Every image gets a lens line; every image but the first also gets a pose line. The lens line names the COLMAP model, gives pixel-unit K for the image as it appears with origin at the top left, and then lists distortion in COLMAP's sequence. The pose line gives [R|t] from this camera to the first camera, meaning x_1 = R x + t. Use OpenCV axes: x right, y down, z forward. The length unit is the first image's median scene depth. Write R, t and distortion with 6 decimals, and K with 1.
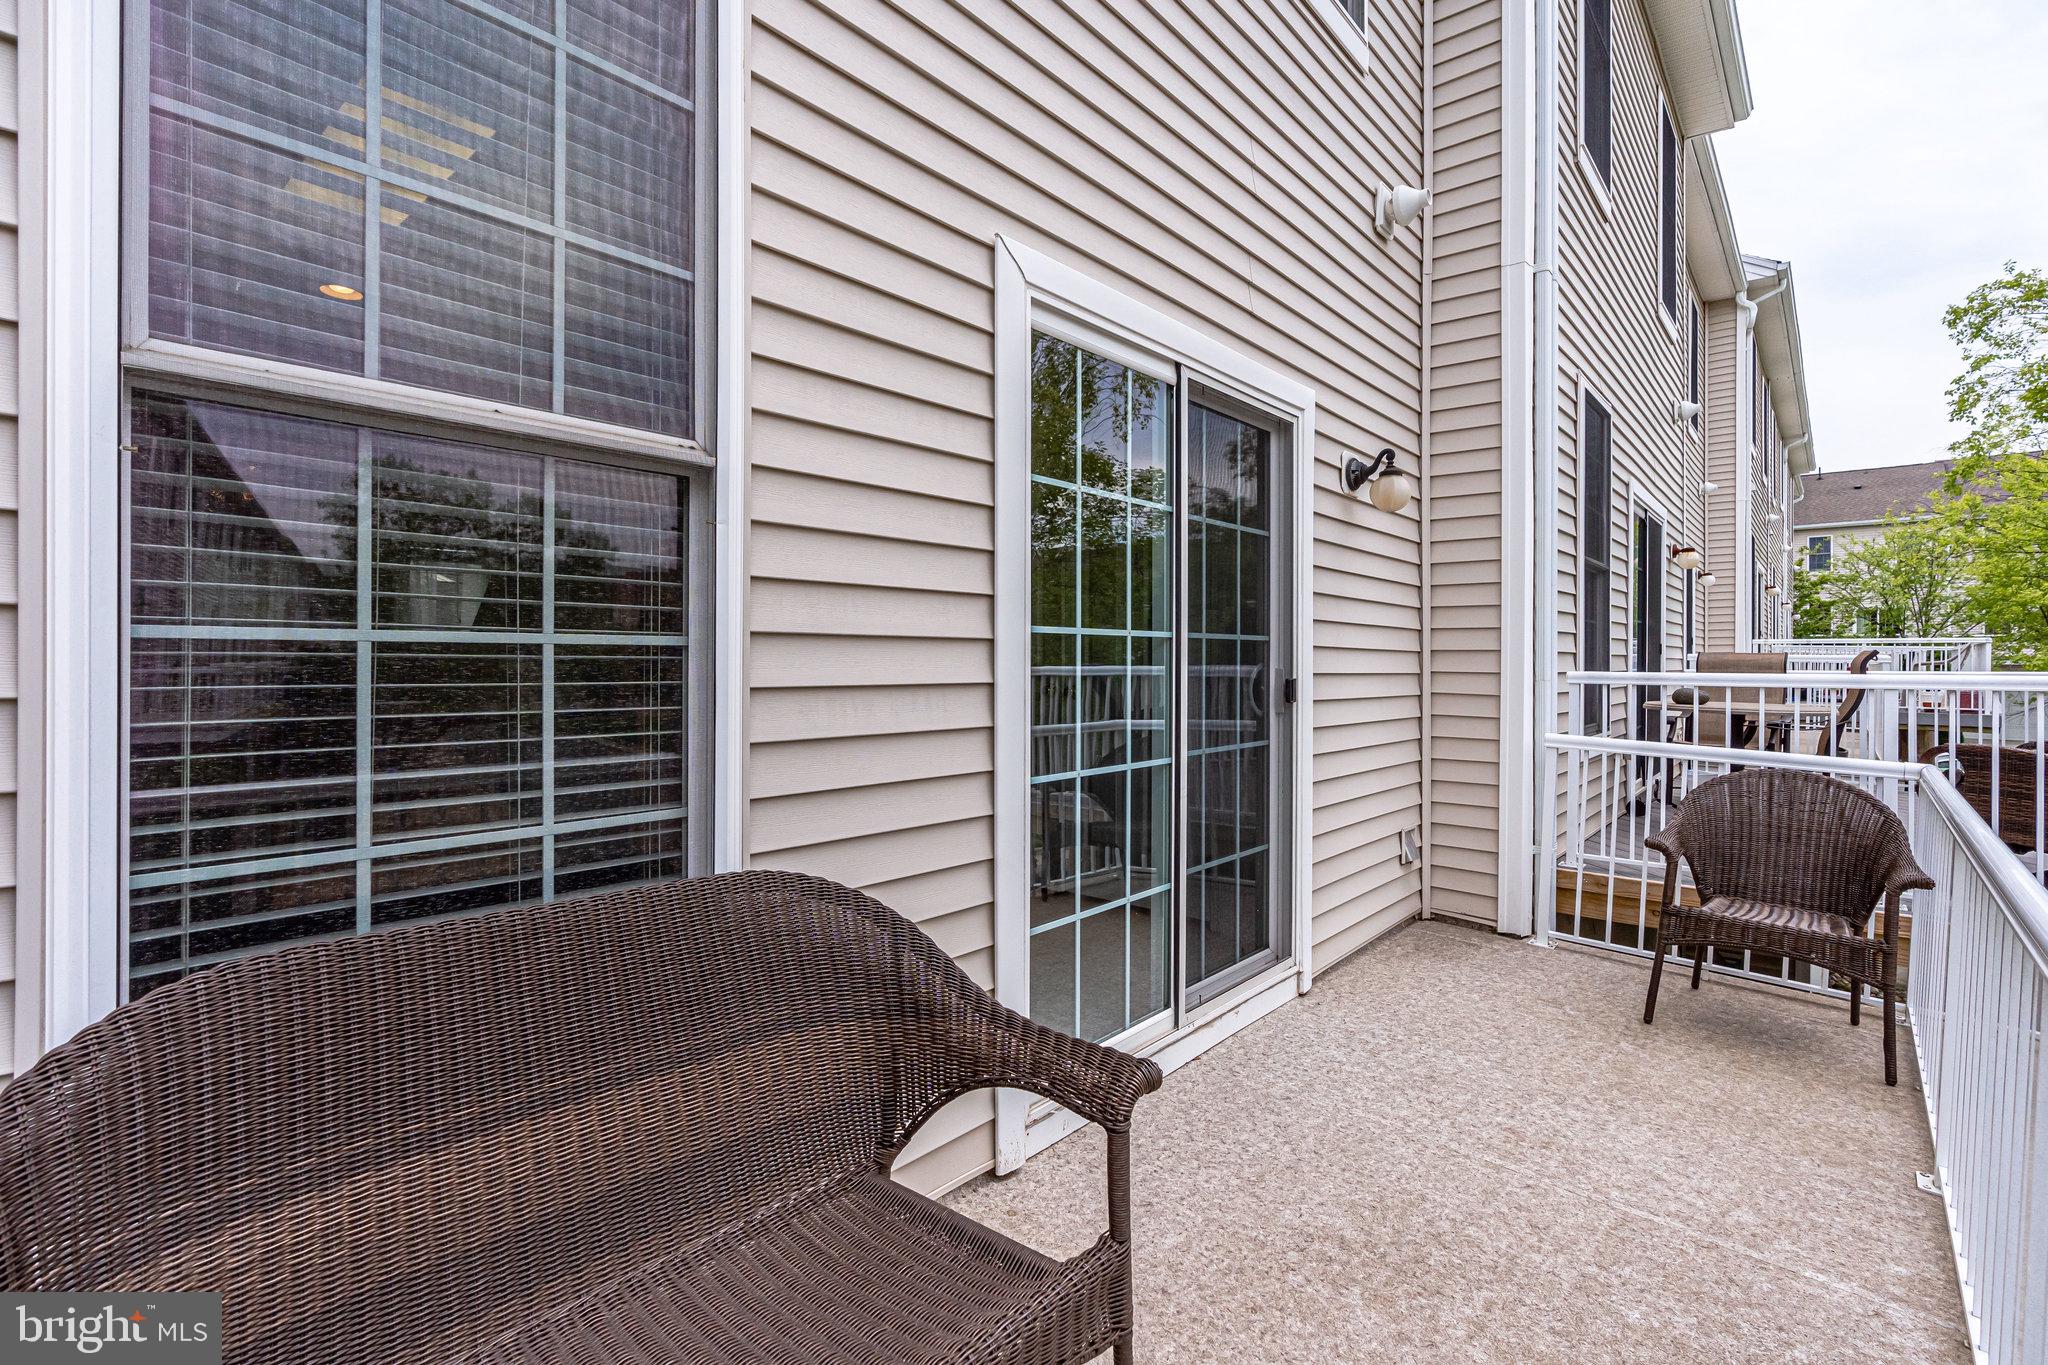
lens RADIAL K [[941.5, 0, 1027.2], [0, 941.5, 667.7], [0, 0, 1]] dist [0.001017, 0.004795]
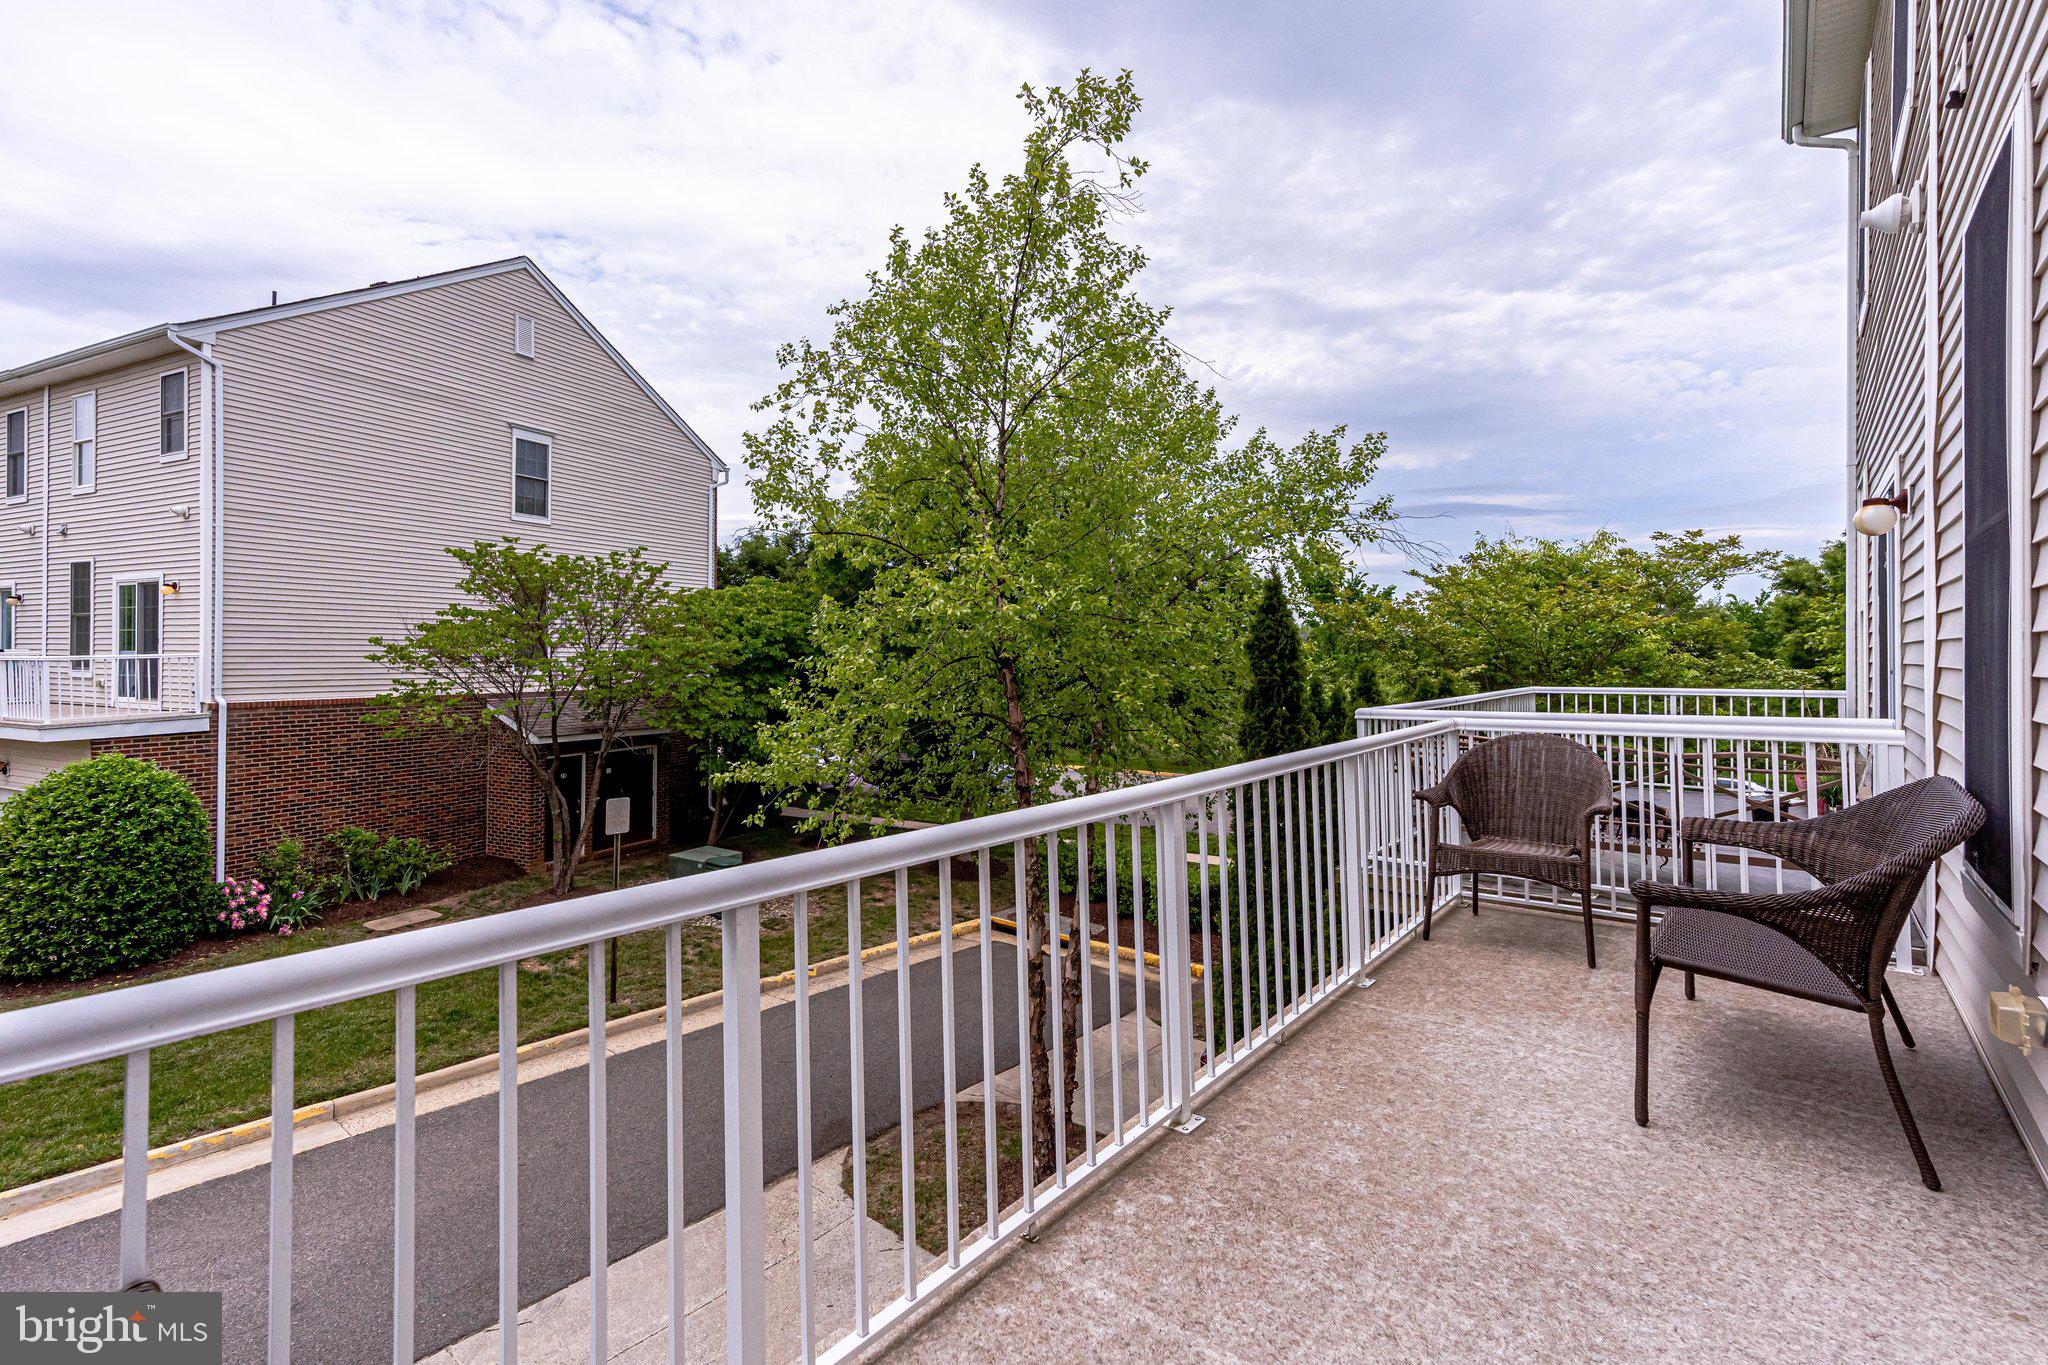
lens RADIAL K [[941.5, 0, 1027.2], [0, 941.5, 667.7], [0, 0, 1]] dist [0.001017, 0.004795]
pose [[-0.999176, -0.012334, -0.038657, 0.512414], [-0.013149, 0.999695, 0.020894, 0.002065], [0.038388, 0.021385, -0.999034, 1.030157]]
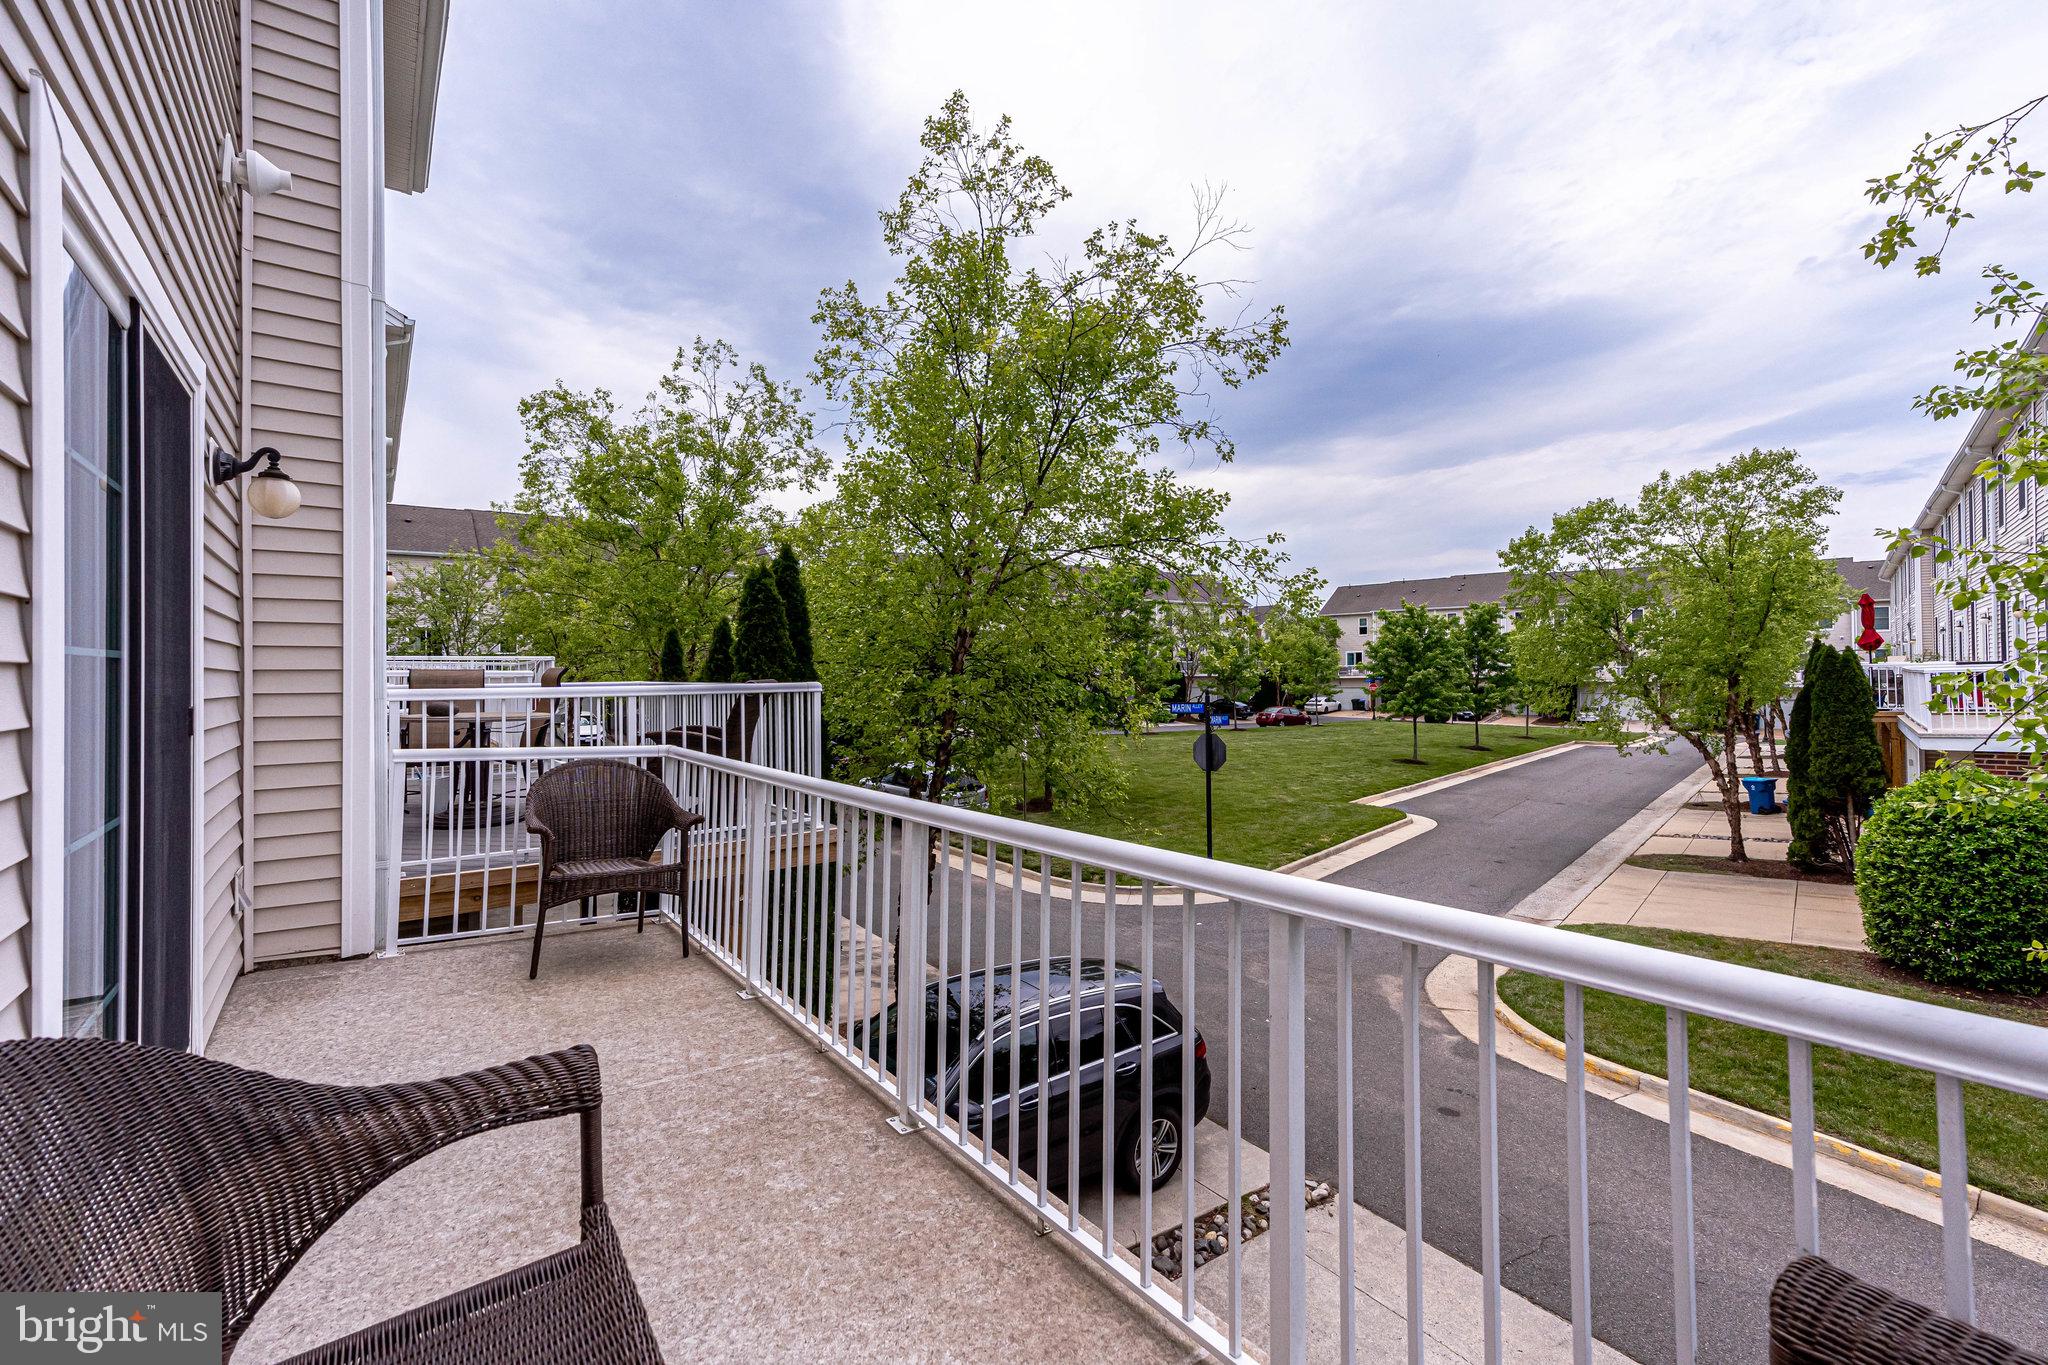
lens RADIAL K [[941.5, 0, 1027.2], [0, 941.5, 667.7], [0, 0, 1]] dist [0.001017, 0.004795]
pose [[0.245798, -0.007070, 0.969295, -0.316436], [0.022002, 0.999756, 0.001713, -0.007366], [-0.969071, 0.020906, 0.245893, 0.076445]]
